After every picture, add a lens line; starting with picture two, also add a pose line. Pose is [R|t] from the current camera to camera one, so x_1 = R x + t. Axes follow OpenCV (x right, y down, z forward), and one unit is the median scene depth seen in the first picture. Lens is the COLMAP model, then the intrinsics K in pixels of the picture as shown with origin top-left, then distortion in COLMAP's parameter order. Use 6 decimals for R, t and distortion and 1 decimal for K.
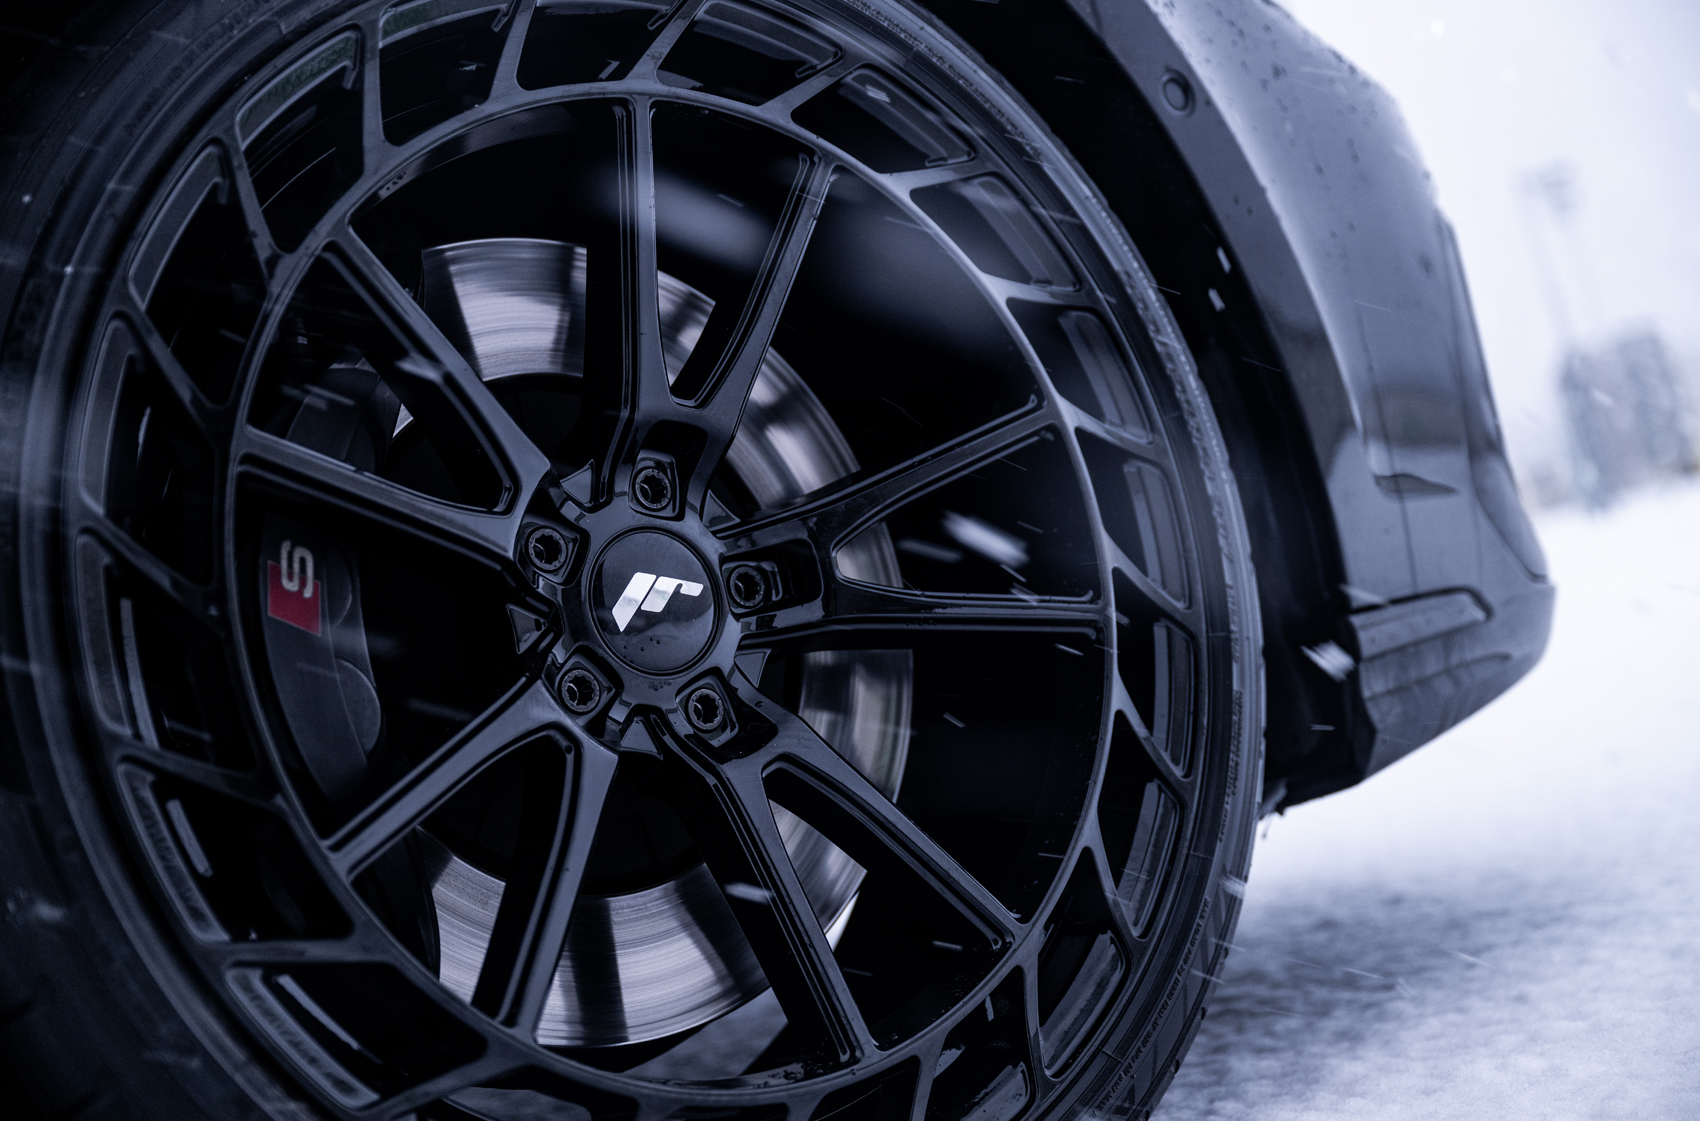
lens RADIAL K [[2398.2, 0, 845.9], [0, 2398.2, 557.9], [0, 0, 1]] dist [0.026369, 0.000000]
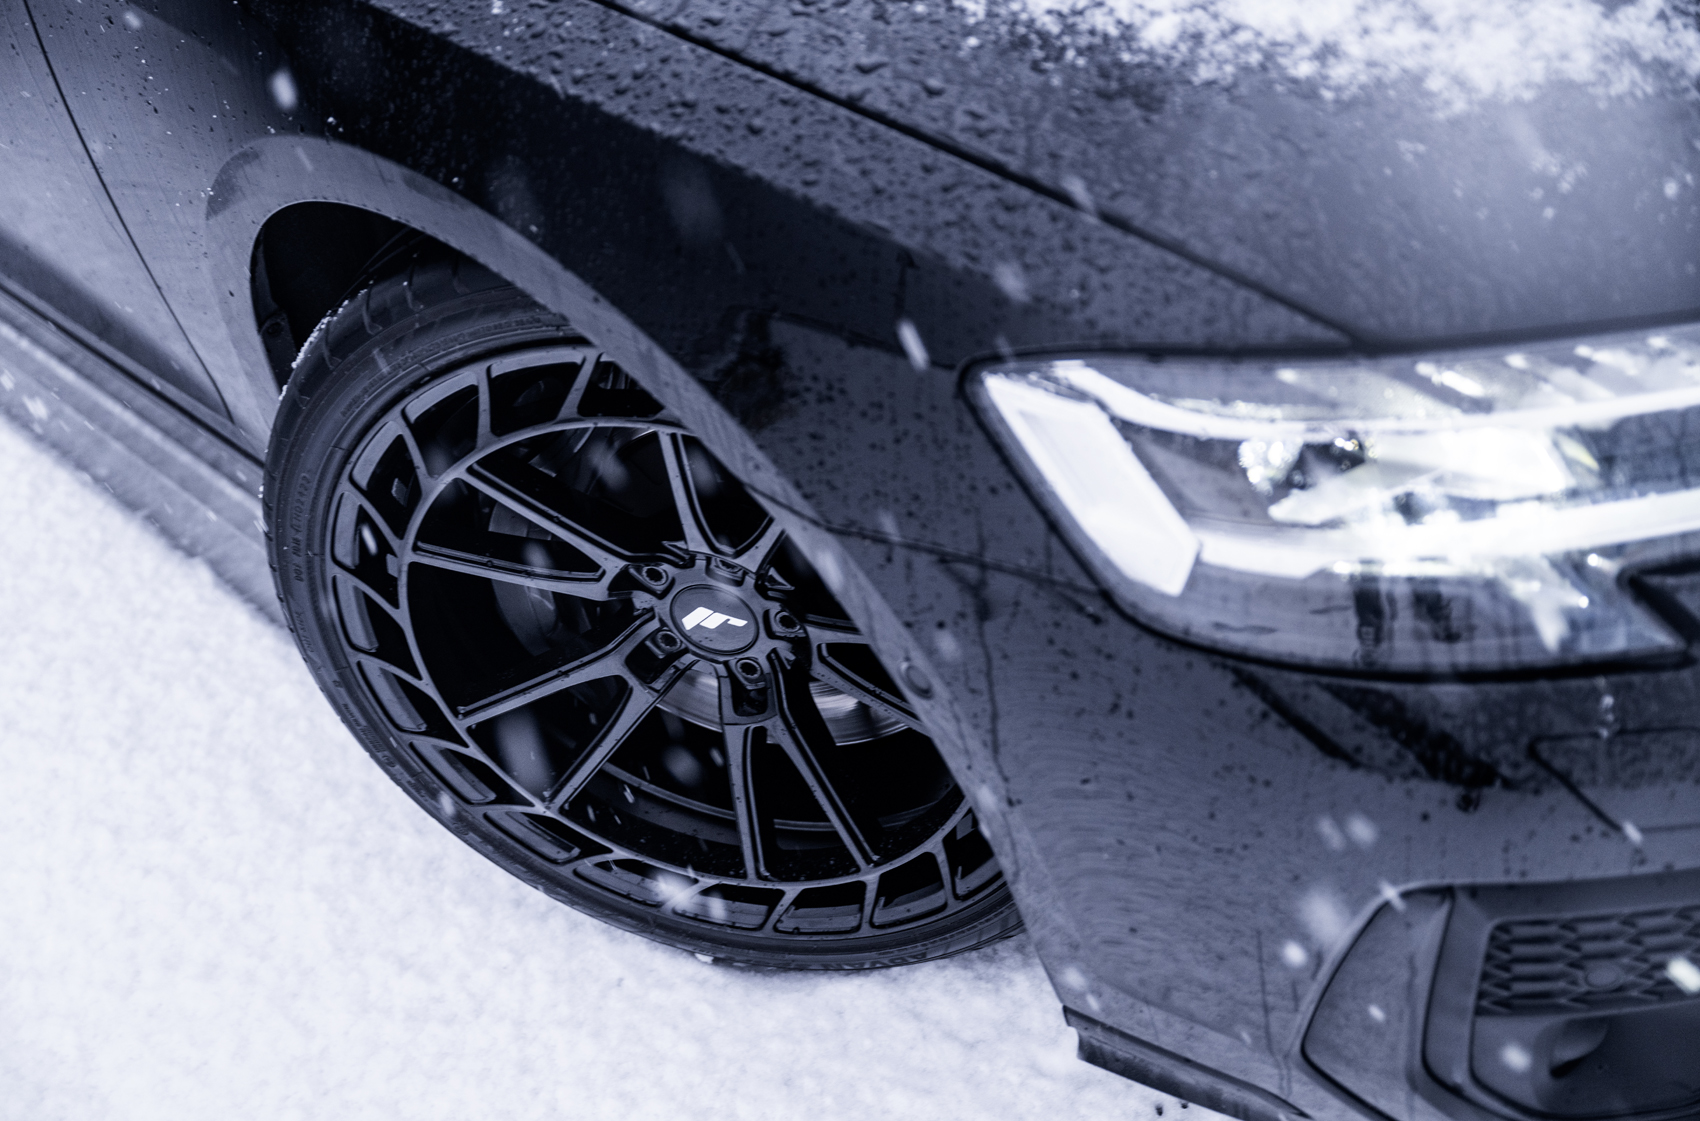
lens RADIAL K [[2188.2, 0, 860.9], [0, 2188.2, 554.8], [0, 0, 1]] dist [-0.003493, 0.000000]
pose [[-0.870324, 0.492064, -0.020233, -0.156739], [-0.470604, -0.843072, -0.260312, 0.391455], [-0.145148, -0.217034, 0.965313, -0.434560]]
